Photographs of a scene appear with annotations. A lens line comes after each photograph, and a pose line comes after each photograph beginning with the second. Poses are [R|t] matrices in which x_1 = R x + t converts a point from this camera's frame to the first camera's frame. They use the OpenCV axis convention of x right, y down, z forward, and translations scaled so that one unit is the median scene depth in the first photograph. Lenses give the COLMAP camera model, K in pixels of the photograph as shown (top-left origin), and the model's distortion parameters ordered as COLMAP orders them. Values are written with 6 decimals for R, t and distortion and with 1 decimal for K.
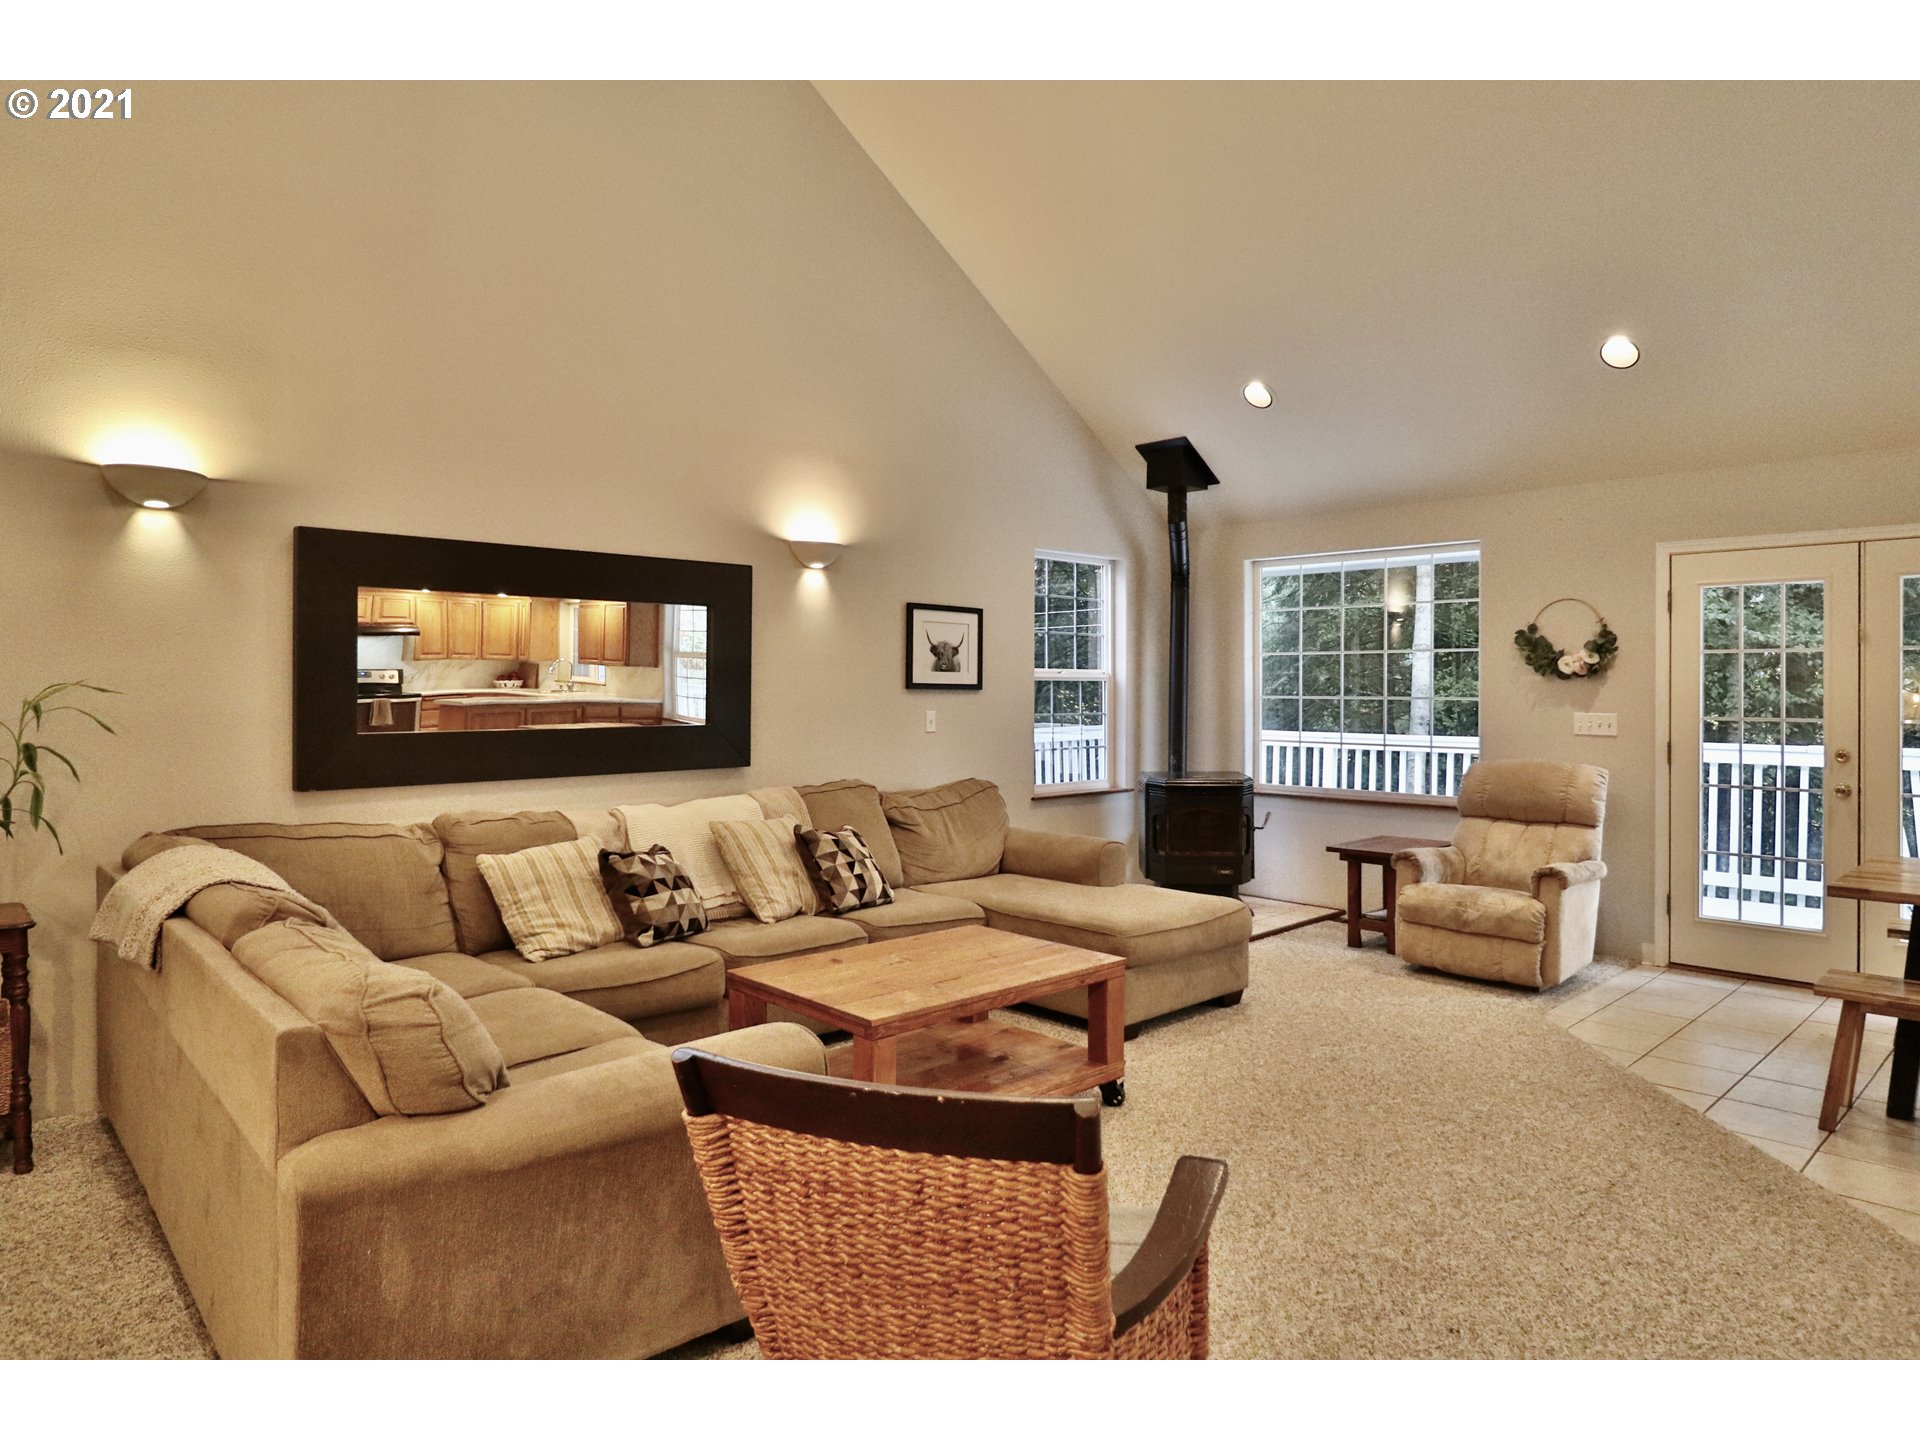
lens RADIAL K [[1153.3, 0, 965.9], [0, 1153.3, 714.0], [0, 0, 1]] dist [0.000169, -0.001193]
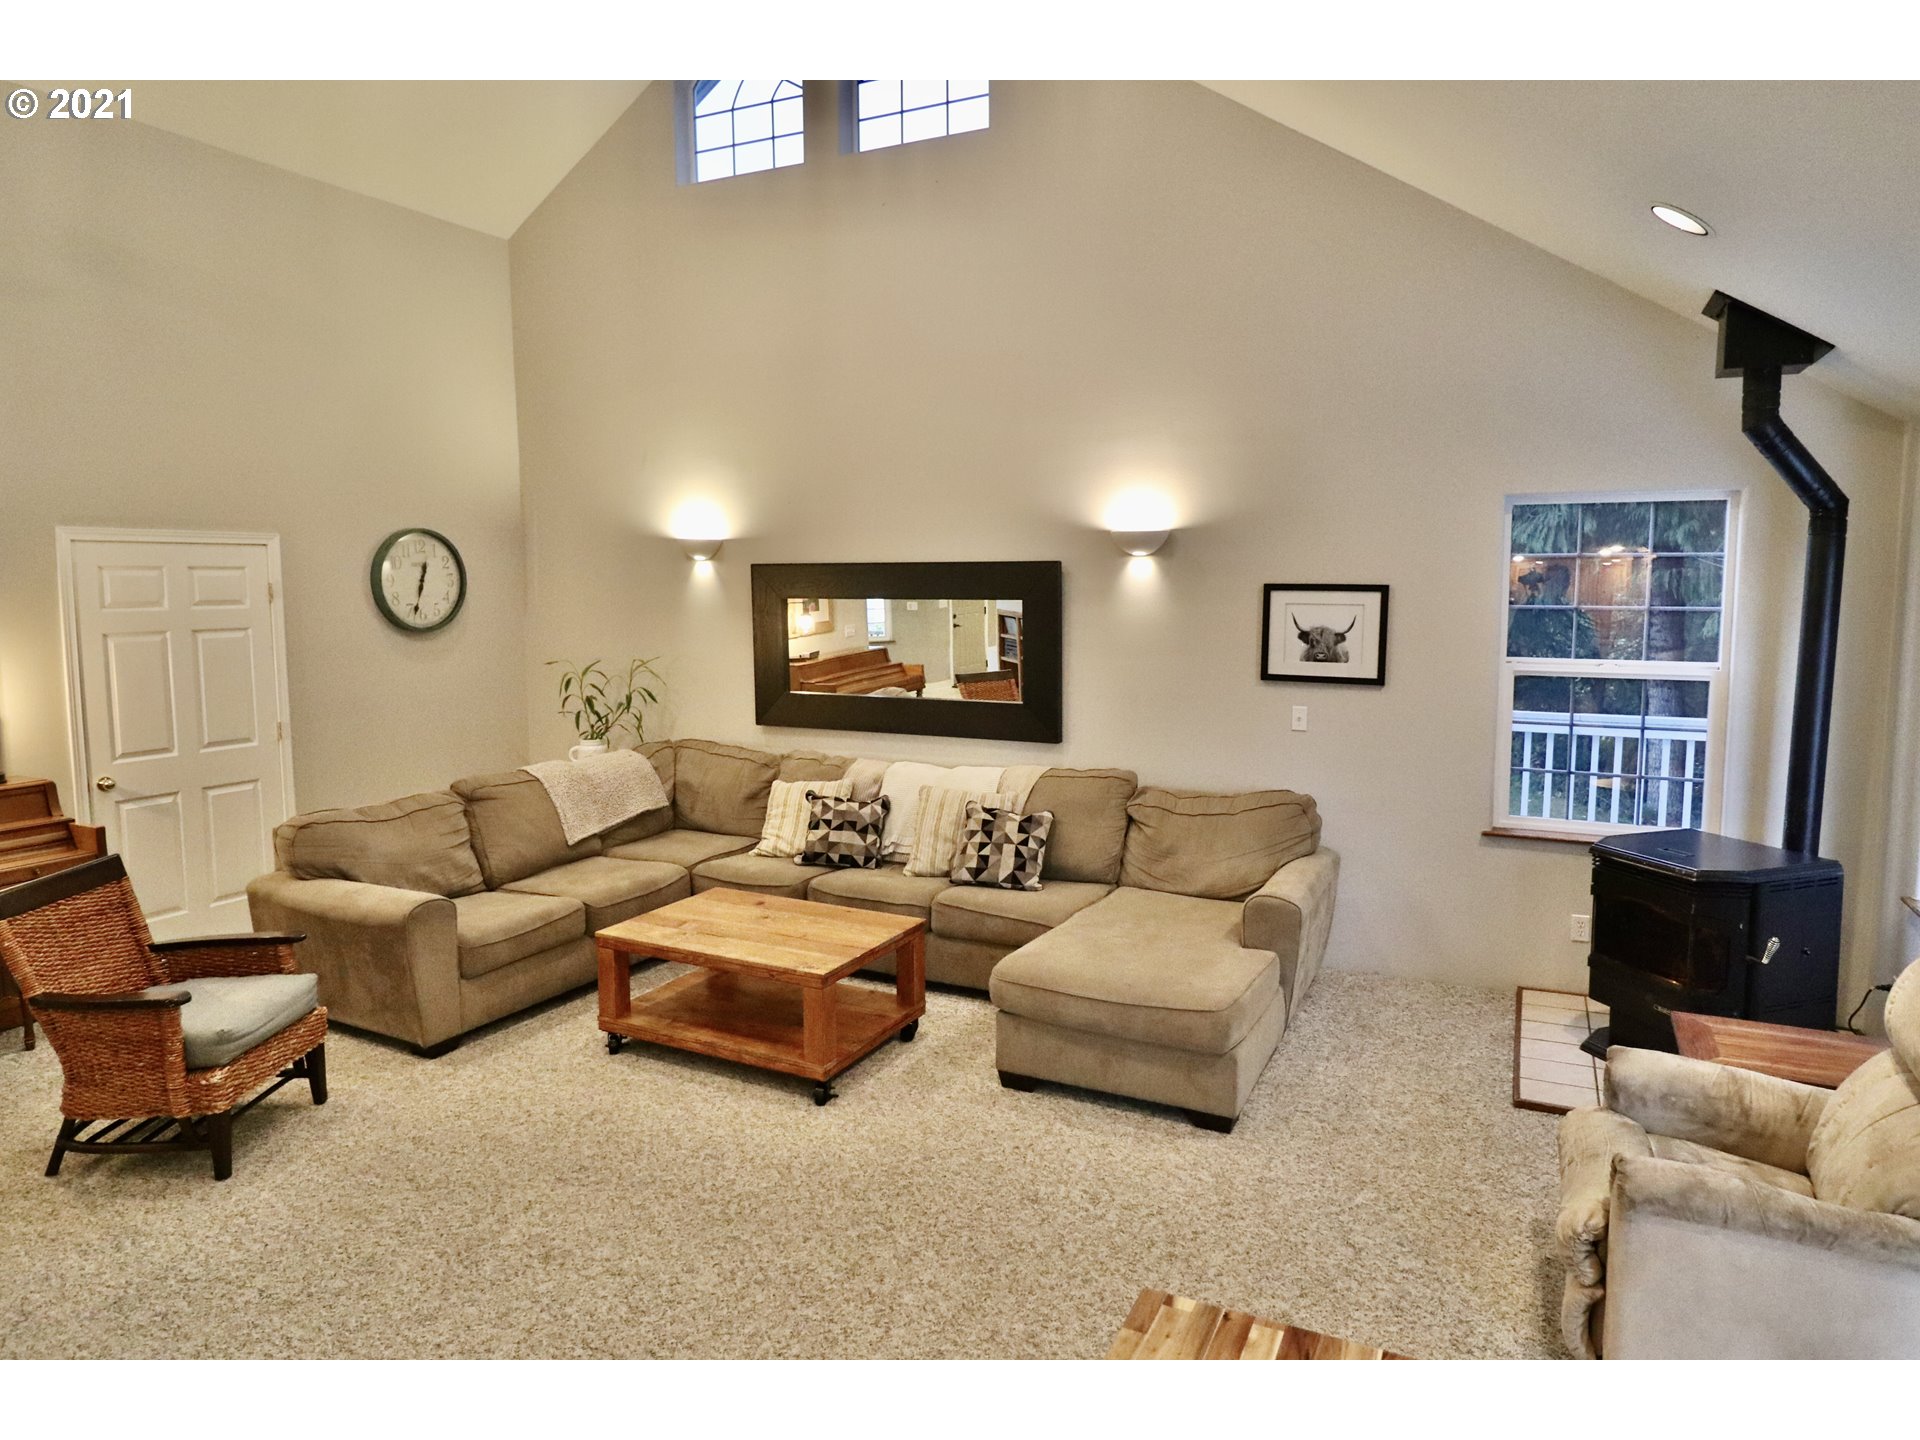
lens RADIAL K [[1153.3, 0, 975.1], [0, 1153.3, 708.0], [0, 0, 1]] dist [0.000169, -0.001193]
pose [[0.348235, 0.103210, -0.931708, 0.775481], [-0.019426, 0.994501, 0.102905, -0.096176], [0.937206, -0.017736, 0.348325, 0.518597]]
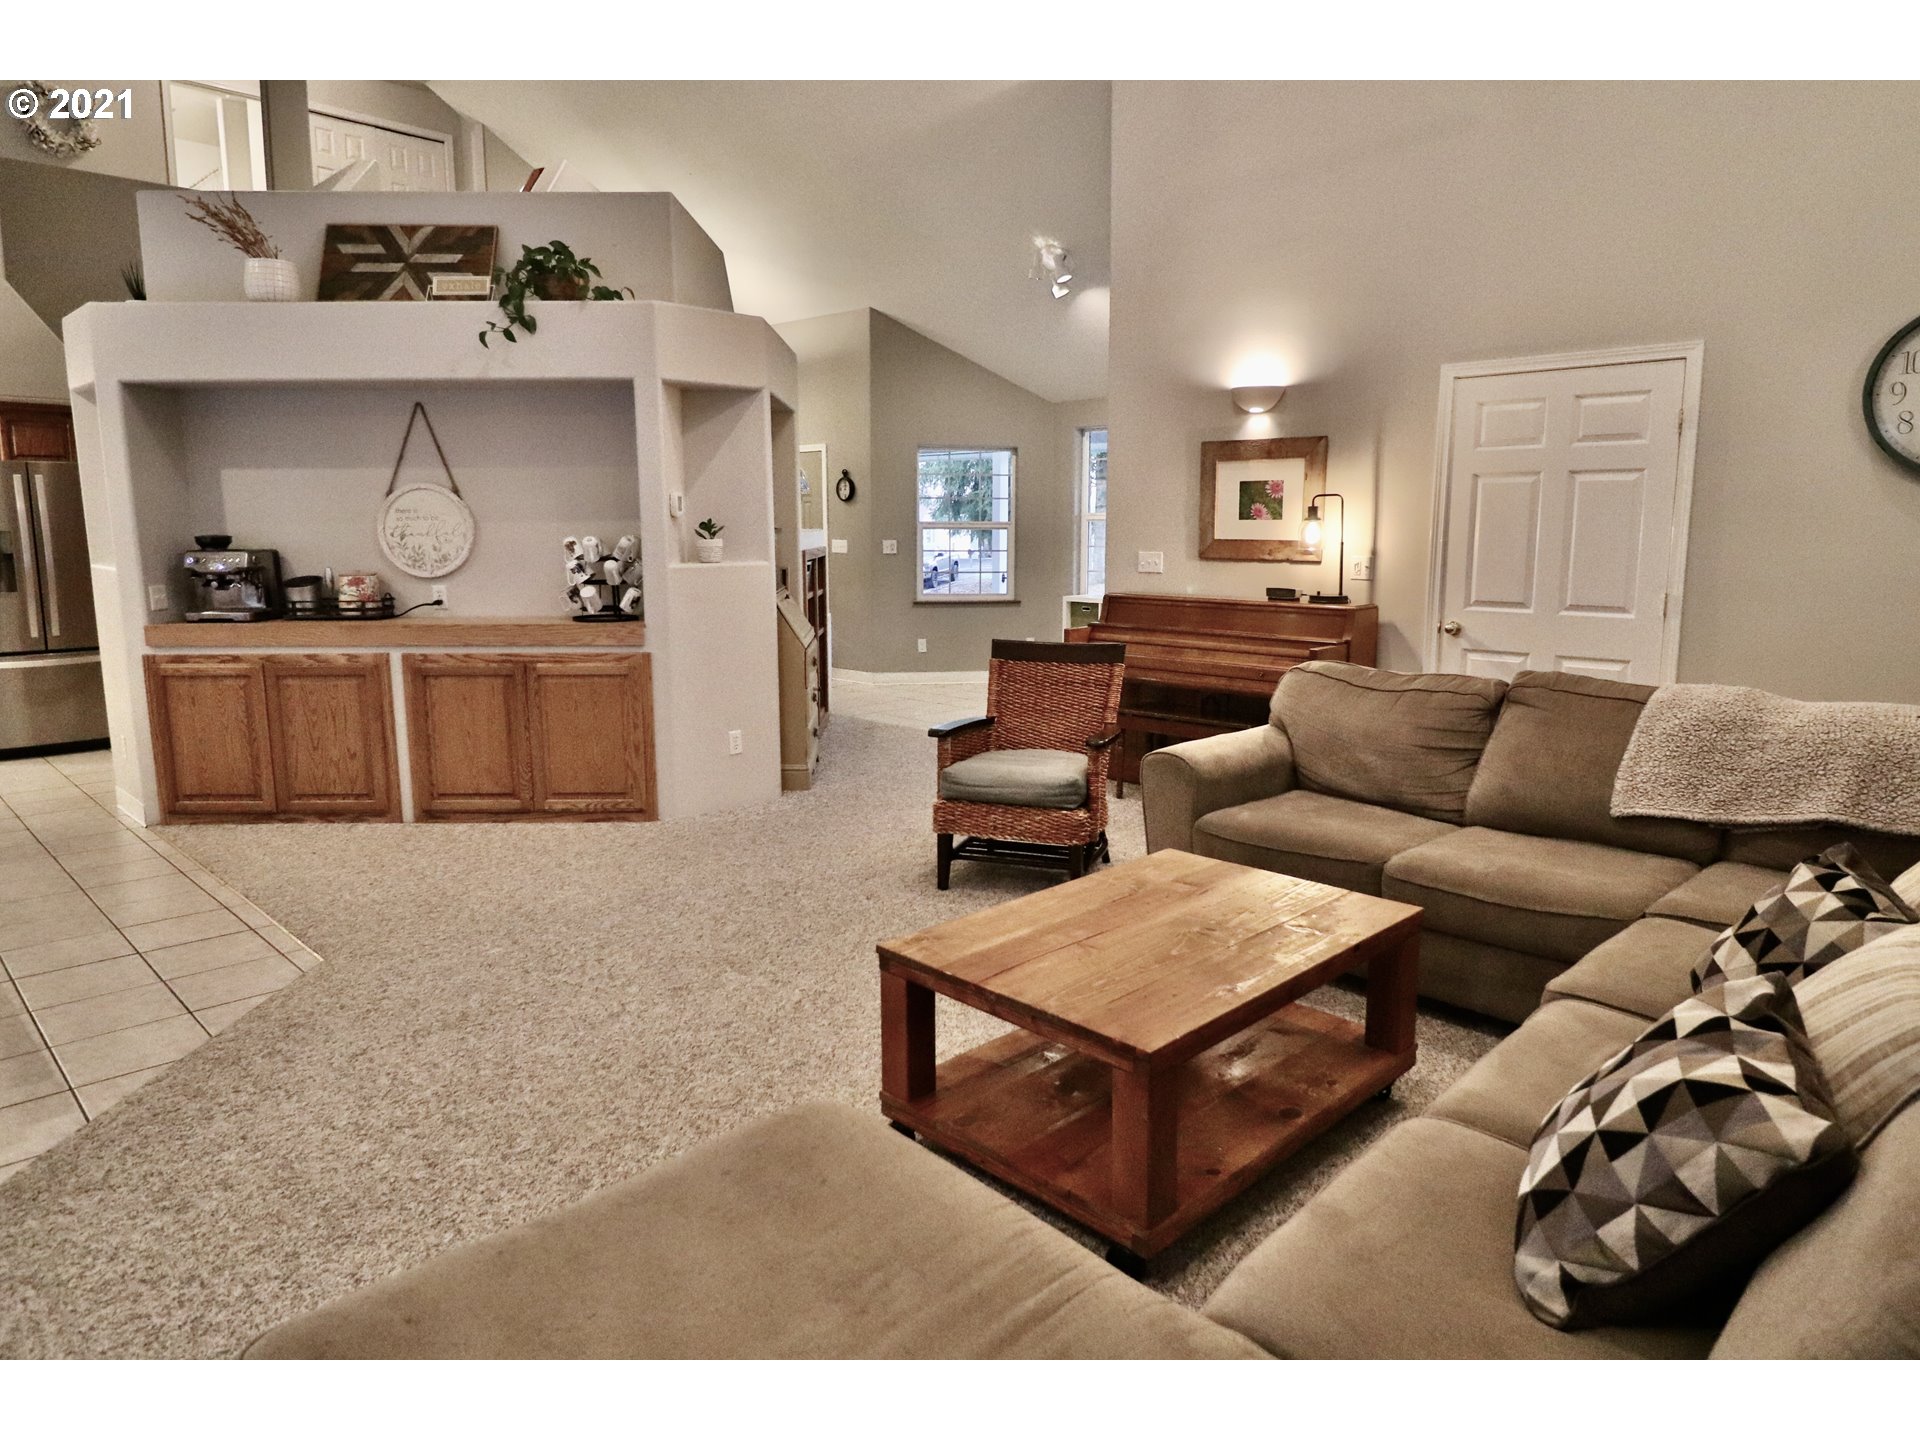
lens RADIAL K [[1153.3, 0, 976.0], [0, 1153.3, 716.0], [0, 0, 1]] dist [0.000169, -0.001193]
pose [[-0.999222, 0.004352, -0.039193, 0.073176], [-0.002980, 0.982717, 0.185090, -0.024875], [0.039321, 0.185063, -0.981940, 1.096048]]
